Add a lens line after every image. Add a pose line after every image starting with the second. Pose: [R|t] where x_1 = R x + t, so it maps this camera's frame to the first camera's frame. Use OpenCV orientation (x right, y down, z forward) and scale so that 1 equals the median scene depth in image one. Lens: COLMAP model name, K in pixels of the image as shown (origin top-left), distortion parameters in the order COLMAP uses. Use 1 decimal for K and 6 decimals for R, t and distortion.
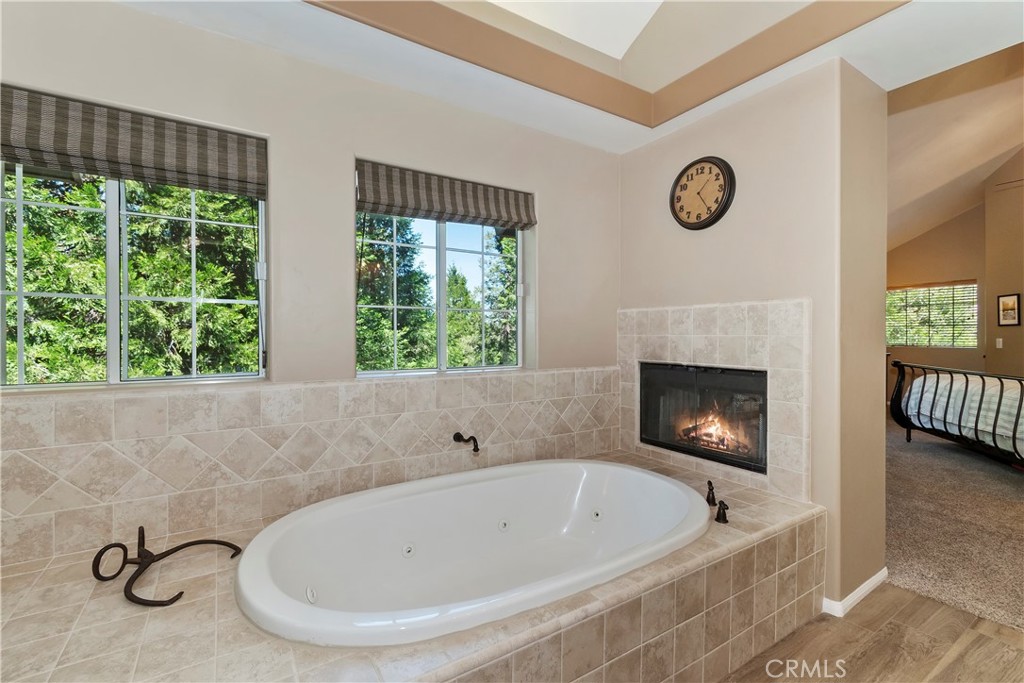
lens RADIAL K [[457.6, 0, 512.6], [0, 457.6, 339.5], [0, 0, 1]] dist [0.001056, 0.000305]
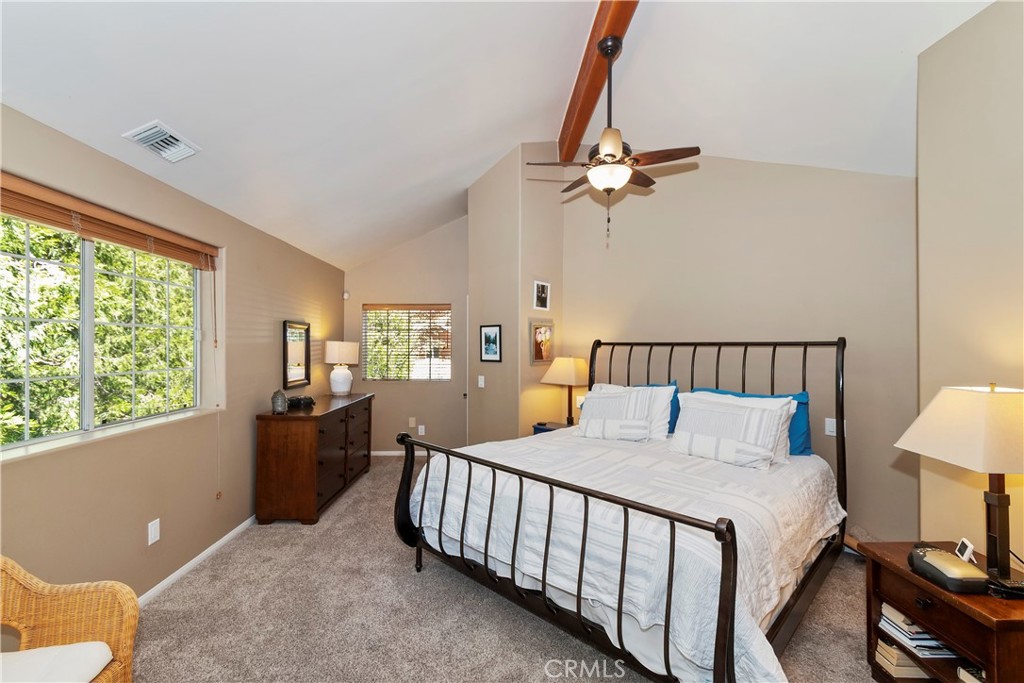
lens RADIAL K [[457.6, 0, 511.1], [0, 457.6, 344.4], [0, 0, 1]] dist [0.001056, 0.000305]
pose [[0.512282, 0.001892, 0.858815, 0.380266], [0.008717, 0.999935, -0.007403, -0.056874], [-0.858773, 0.011279, 0.512232, 0.543988]]
